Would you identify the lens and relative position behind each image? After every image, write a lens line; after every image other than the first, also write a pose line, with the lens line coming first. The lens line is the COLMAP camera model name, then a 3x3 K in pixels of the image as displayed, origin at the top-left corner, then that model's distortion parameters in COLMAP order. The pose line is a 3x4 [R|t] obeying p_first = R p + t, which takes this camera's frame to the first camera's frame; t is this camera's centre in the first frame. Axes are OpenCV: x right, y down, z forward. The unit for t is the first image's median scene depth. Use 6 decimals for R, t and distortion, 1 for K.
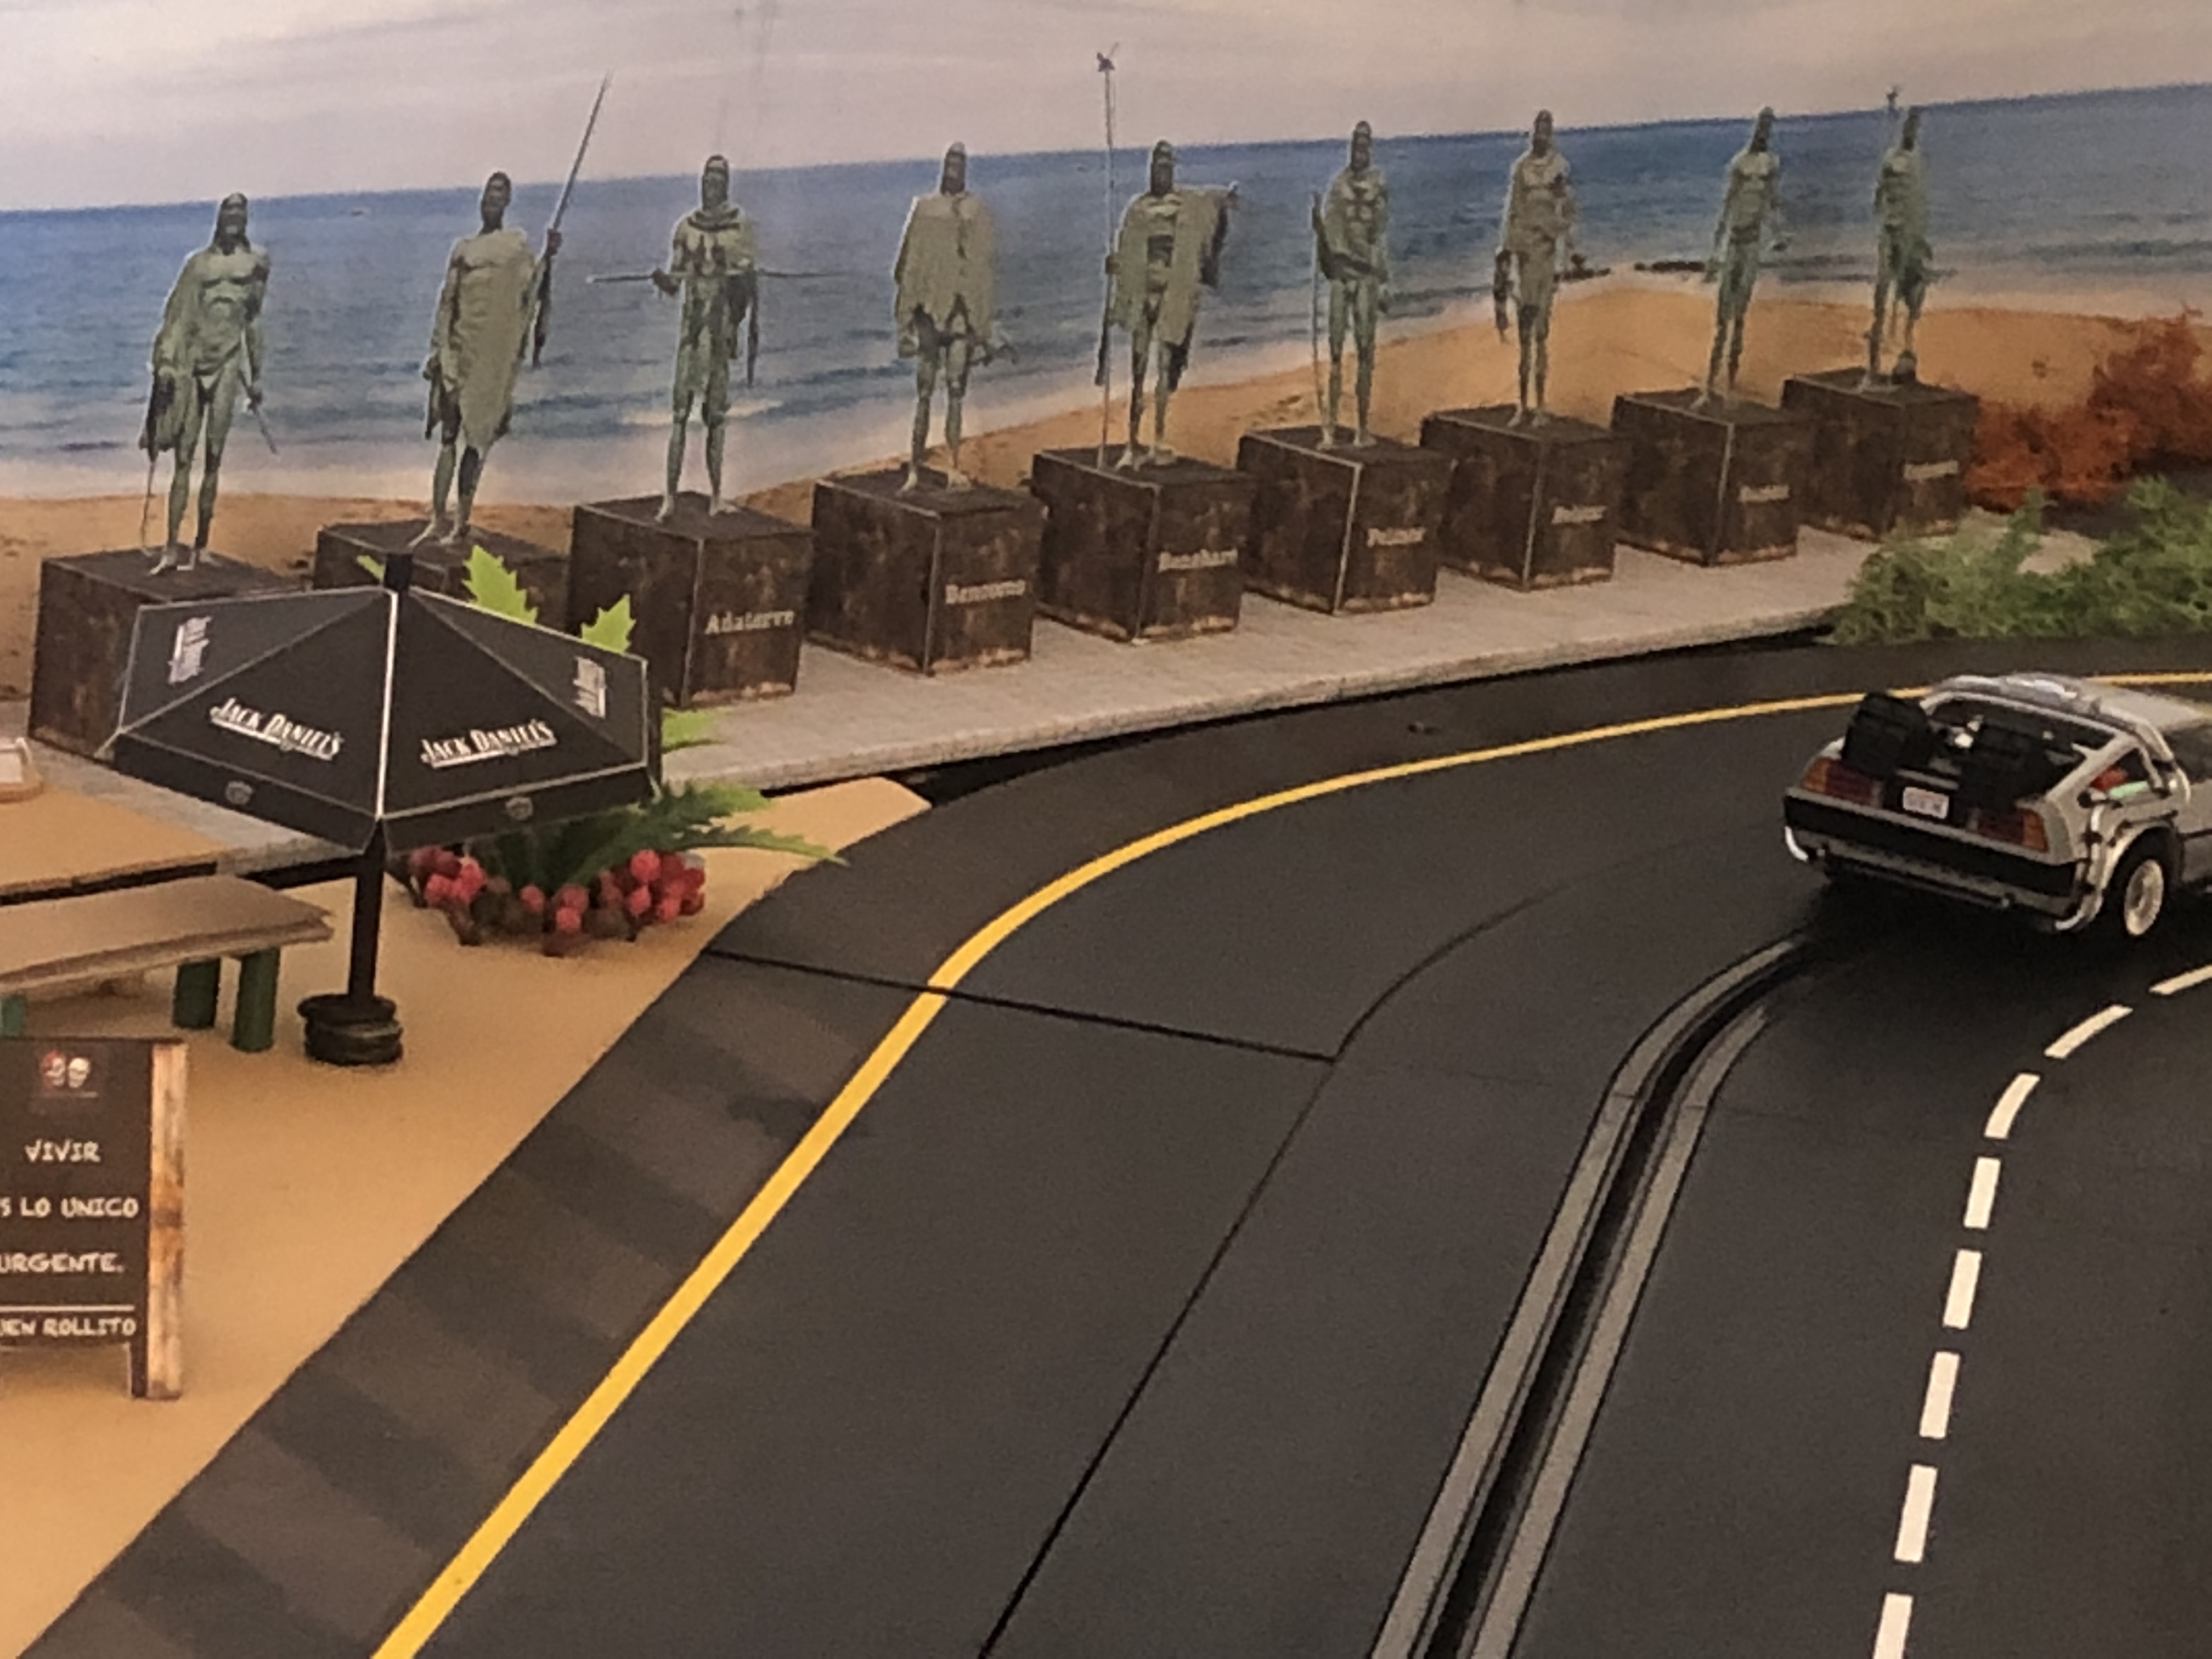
lens RADIAL K [[6849.1, 0, 1106.0], [0, 6849.1, 829.5], [0, 0, 1]] dist [3.514054, -38.498746]
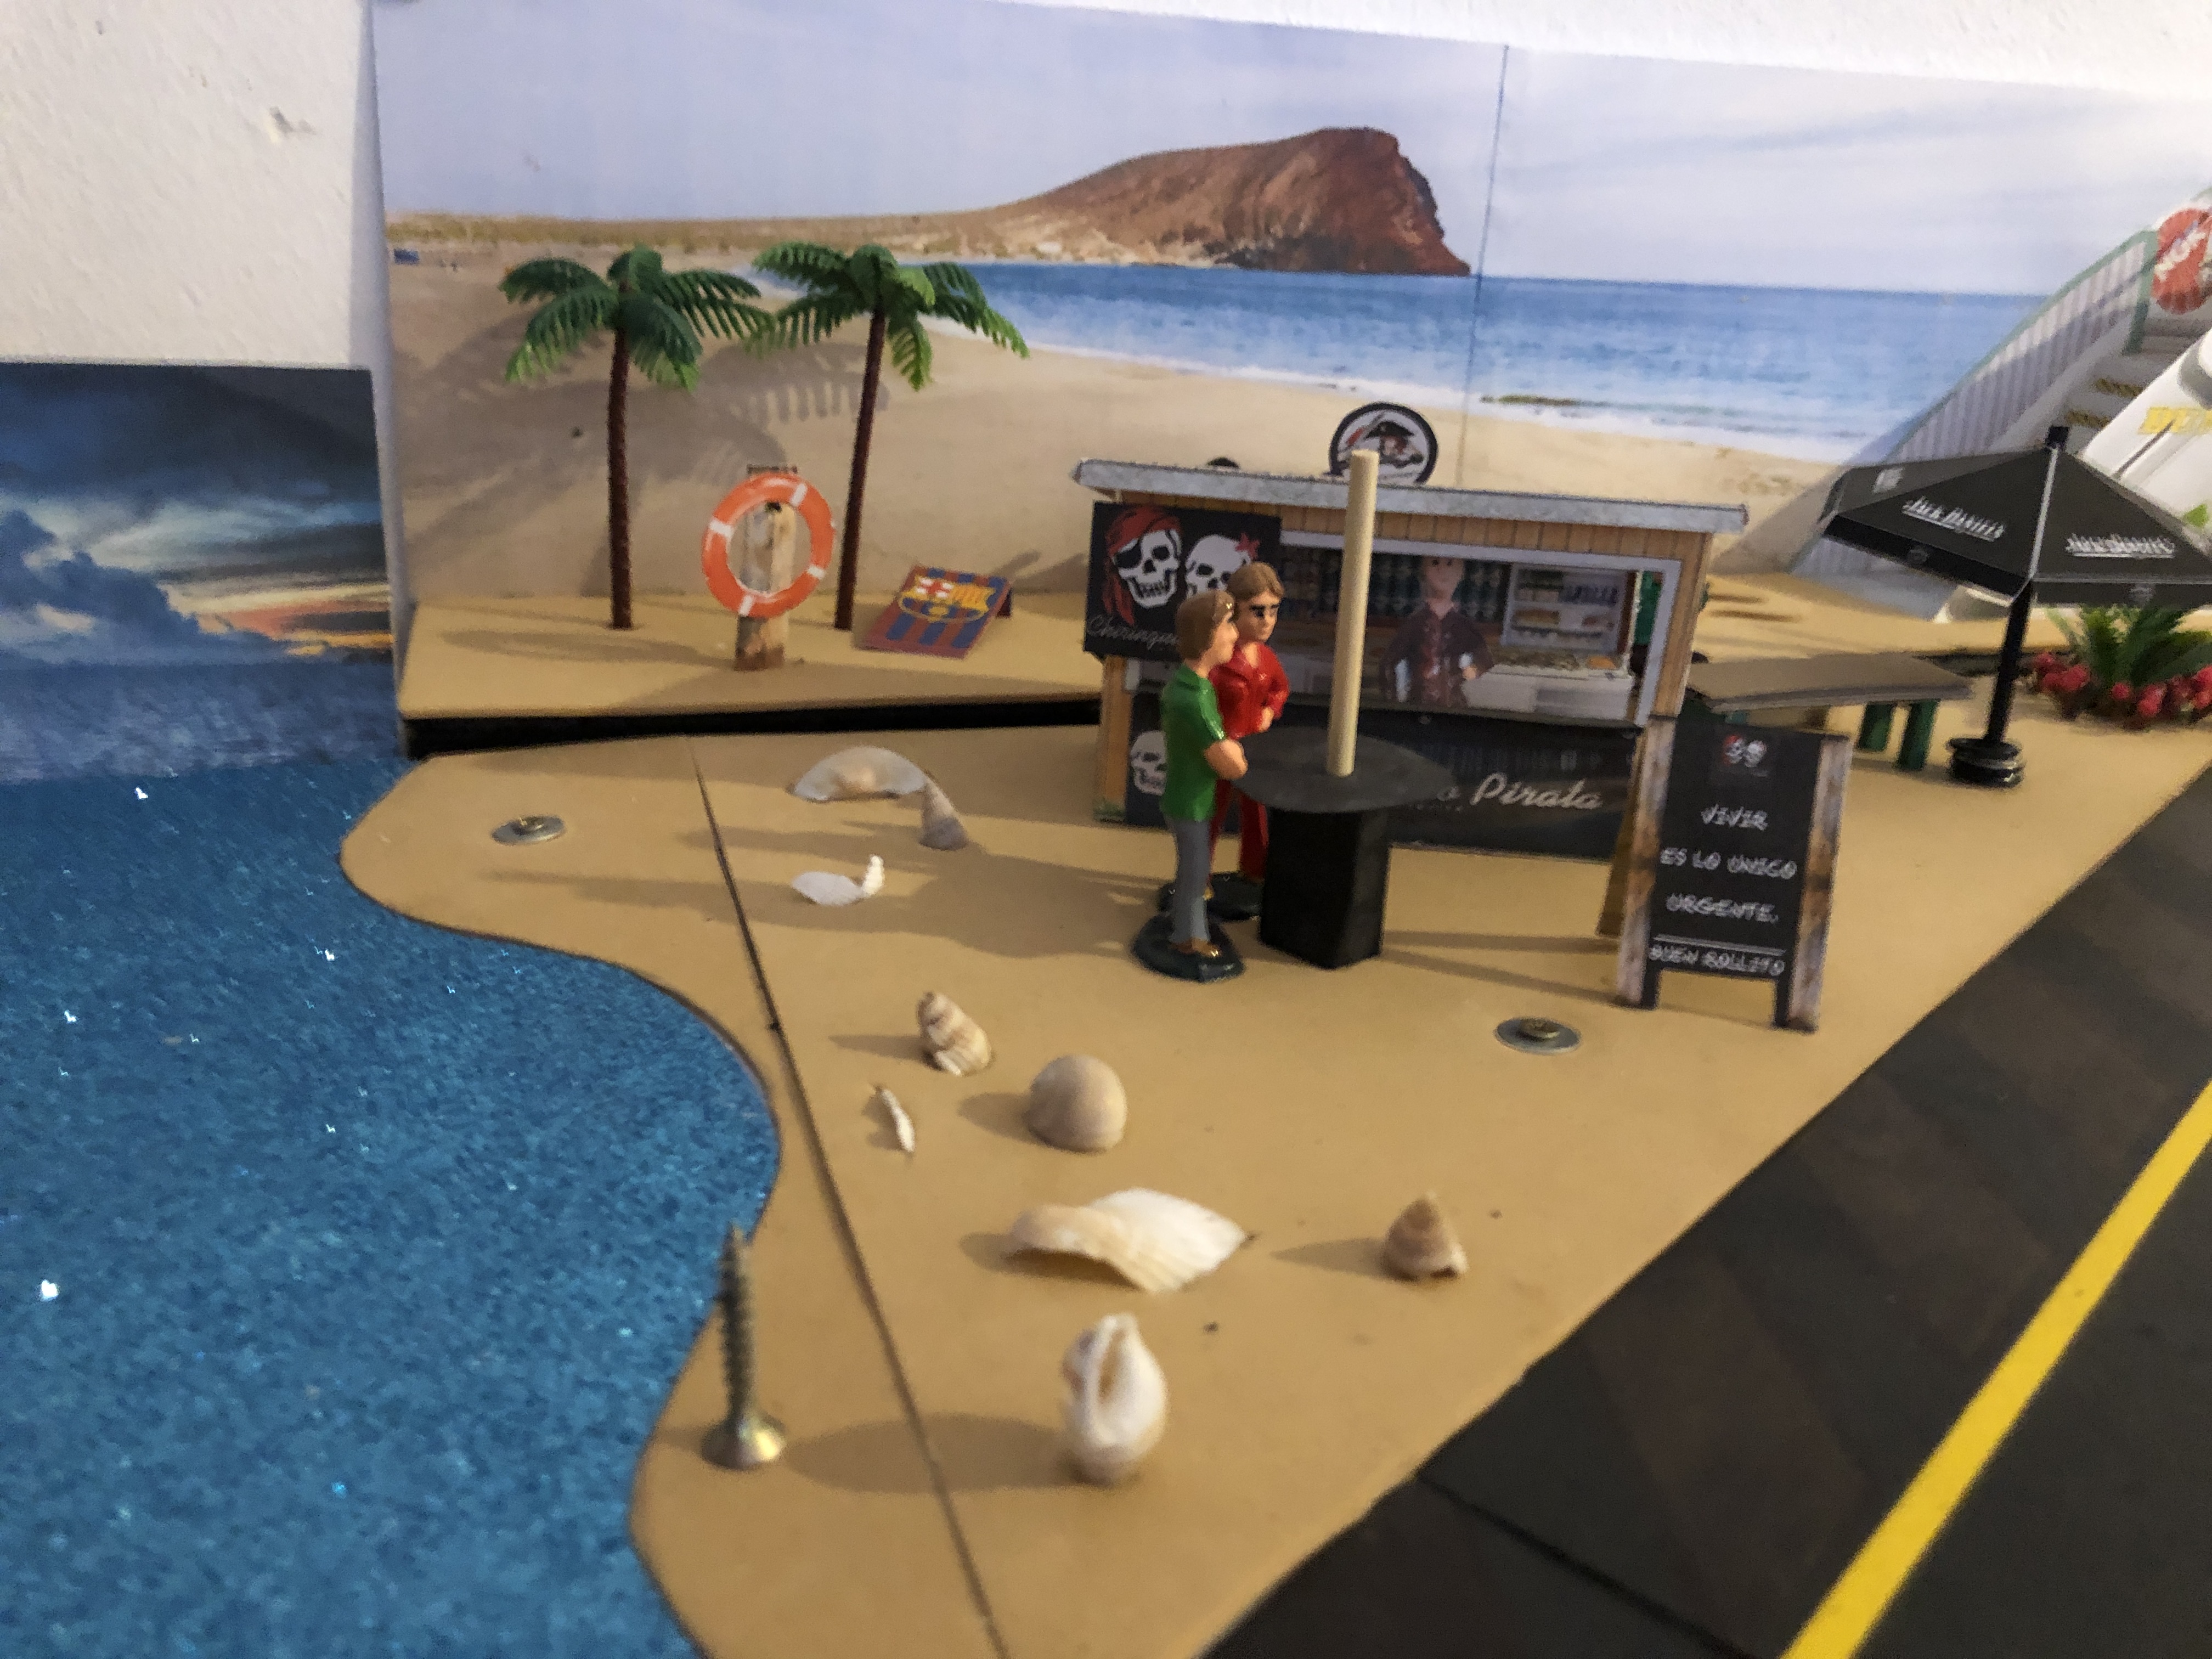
lens RADIAL K [[1933.3, 0, 1106.0], [0, 1933.3, 829.5], [0, 0, 1]] dist [0.017683, 0.008785]
pose [[0.863356, 0.111815, -0.492050, -0.074492], [-0.085985, 0.993478, 0.074890, 0.030859], [0.497215, -0.022348, 0.867340, 0.661454]]
